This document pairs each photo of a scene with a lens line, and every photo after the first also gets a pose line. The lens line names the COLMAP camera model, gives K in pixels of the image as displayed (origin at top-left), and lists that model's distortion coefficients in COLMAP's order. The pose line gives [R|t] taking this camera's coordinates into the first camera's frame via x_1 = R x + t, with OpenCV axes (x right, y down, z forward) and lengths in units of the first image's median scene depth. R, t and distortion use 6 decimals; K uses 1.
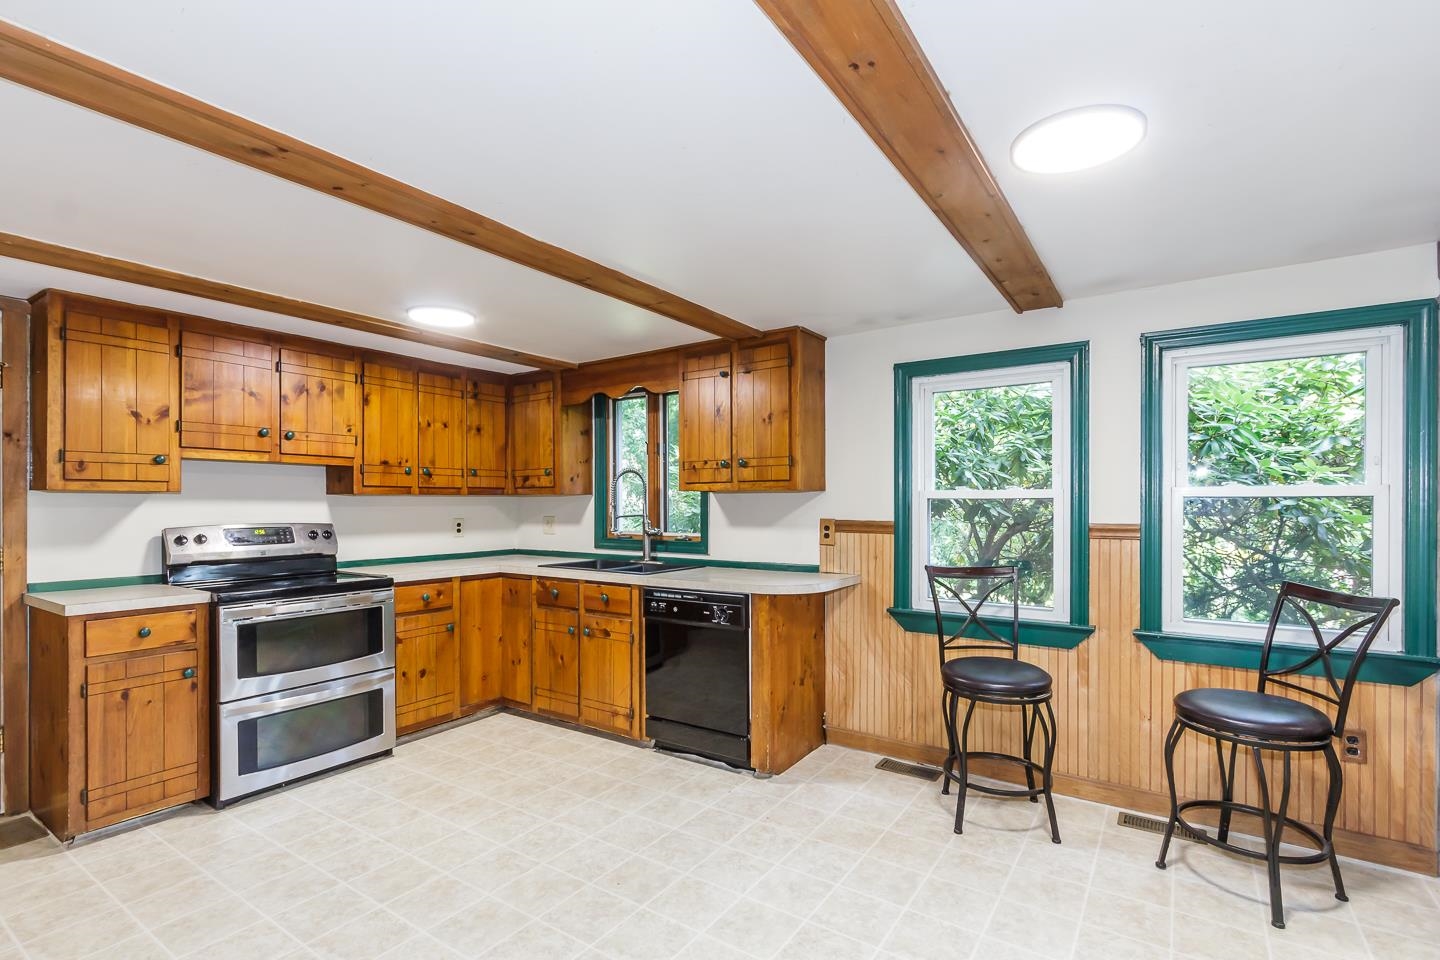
lens RADIAL K [[673.6, 0, 711.4], [0, 673.6, 501.9], [0, 0, 1]] dist [-0.001002, -0.000059]
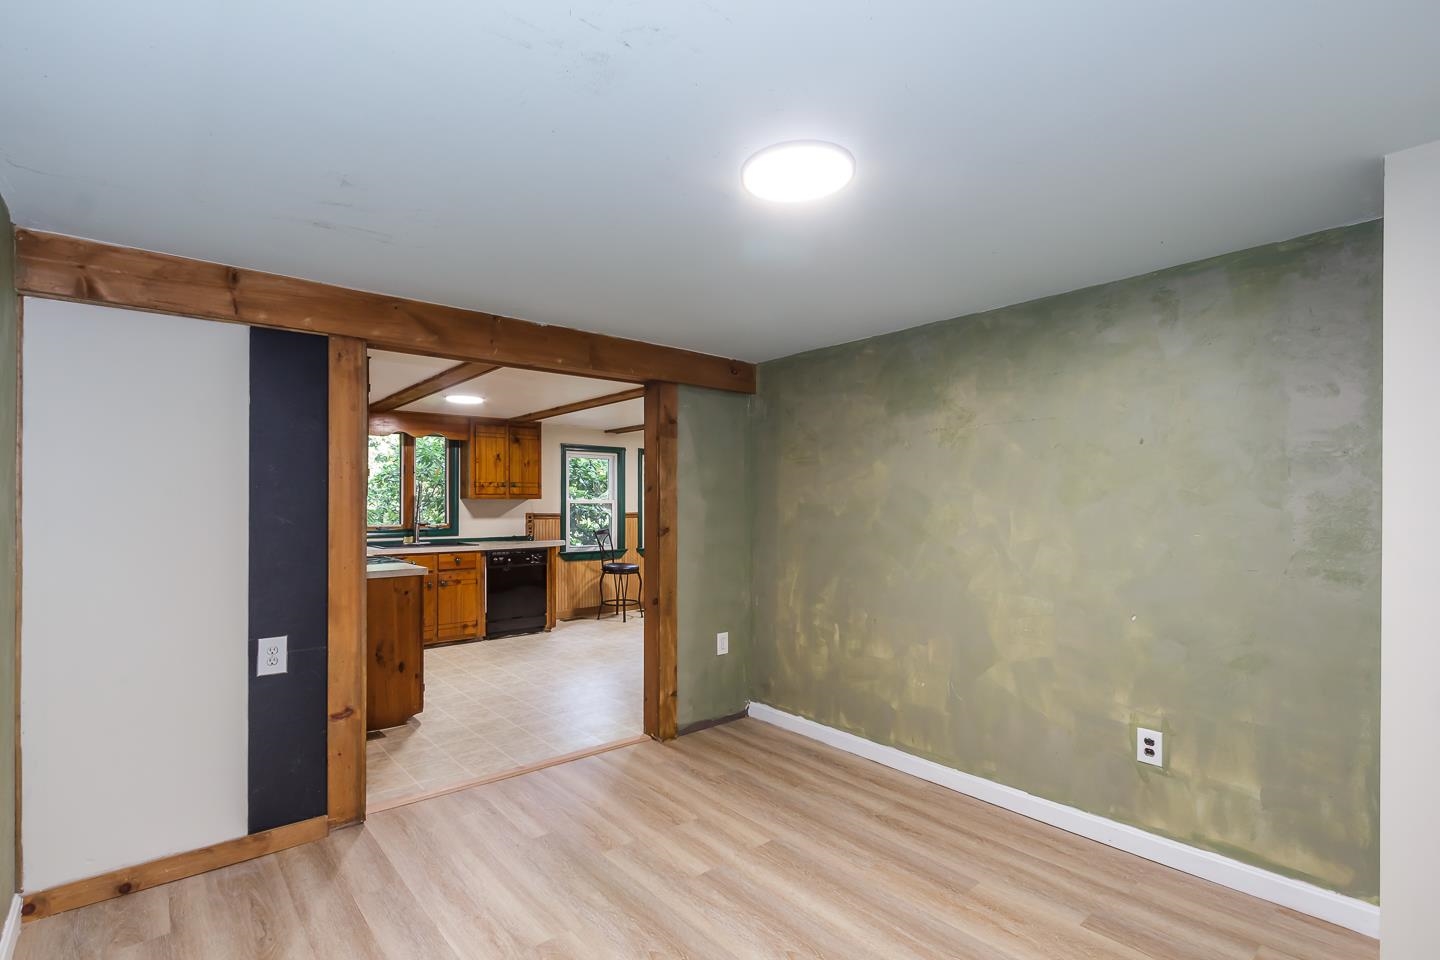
lens RADIAL K [[673.6, 0, 717.9], [0, 673.6, 491.9], [0, 0, 1]] dist [-0.001002, -0.000059]
pose [[0.249620, 0.021438, 0.968106, -1.664960], [-0.000454, 0.999757, -0.022022, 0.005938], [-0.968344, 0.005057, 0.249569, -0.060084]]
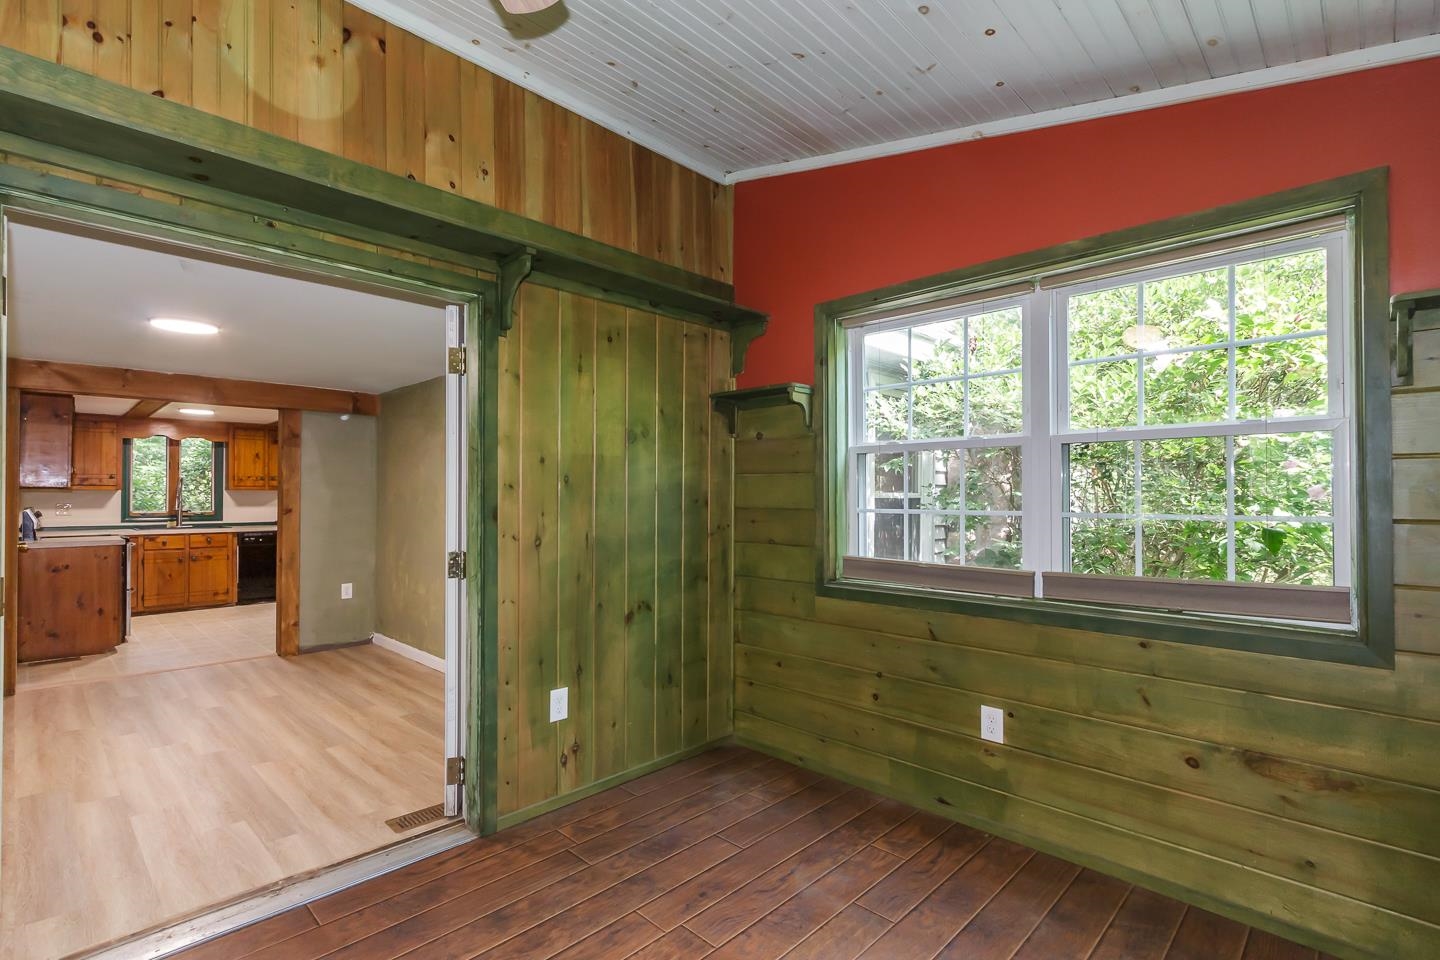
lens RADIAL K [[673.6, 0, 717.0], [0, 673.6, 482.6], [0, 0, 1]] dist [-0.001002, -0.000059]
pose [[0.147446, 0.024953, 0.988755, -2.018854], [-0.000467, 0.999683, -0.025160, 0.016164], [-0.989070, 0.003248, 0.147411, -0.873856]]
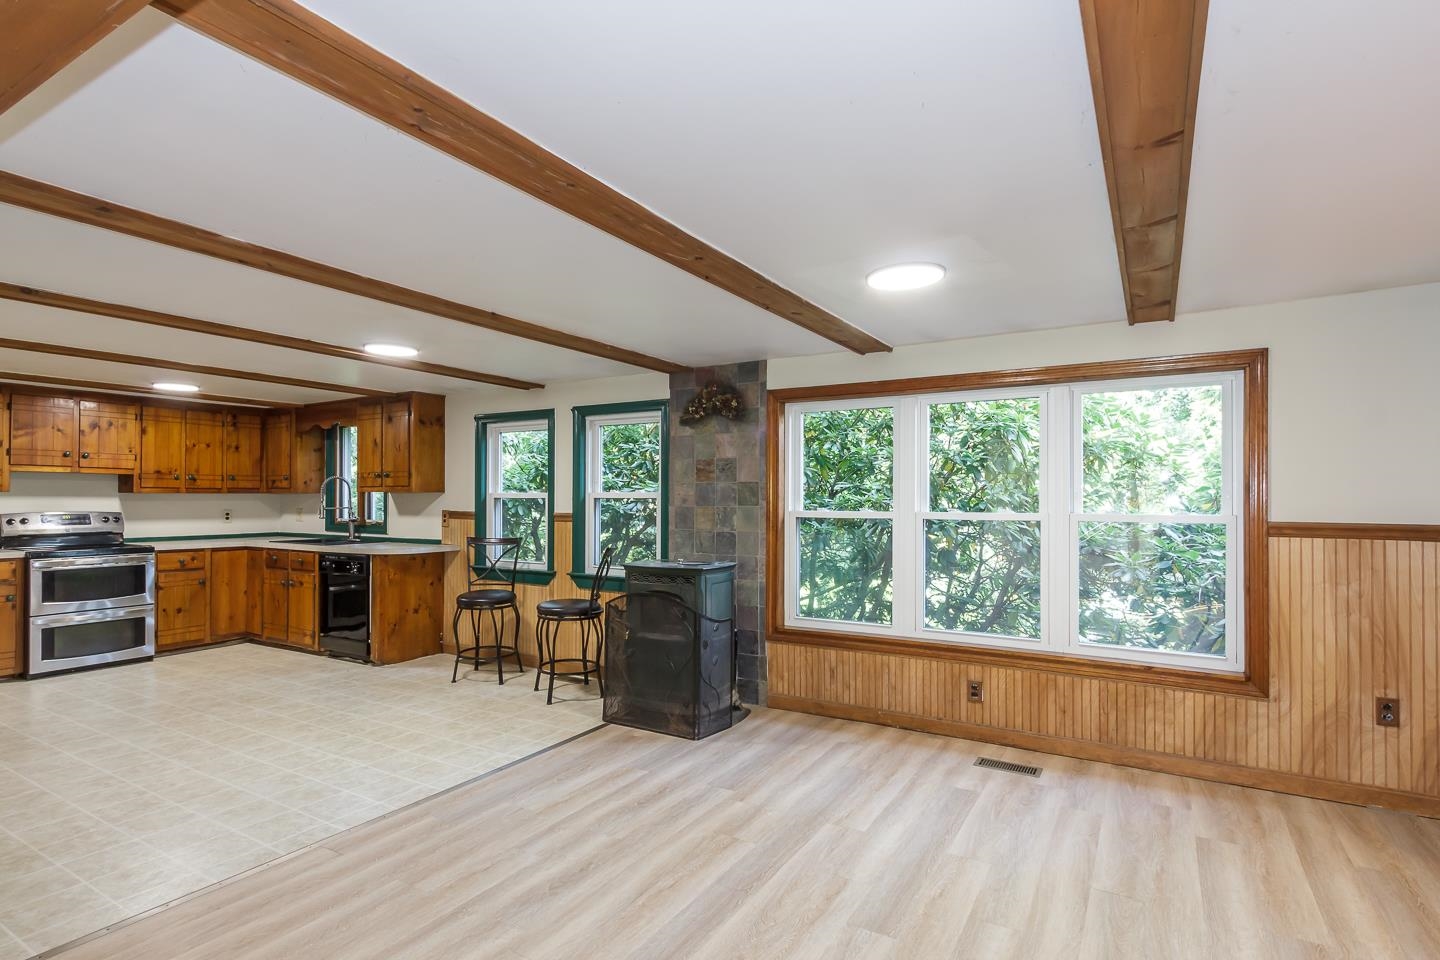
lens RADIAL K [[739.5, 0, 717.8], [0, 739.5, 488.5], [0, 0, 1]] dist [-0.001163, -0.002178]
pose [[0.998253, 0.005848, 0.058793, 0.708006], [-0.005116, 0.999908, -0.012592, -0.007028], [-0.058861, 0.012269, 0.998191, -0.764757]]
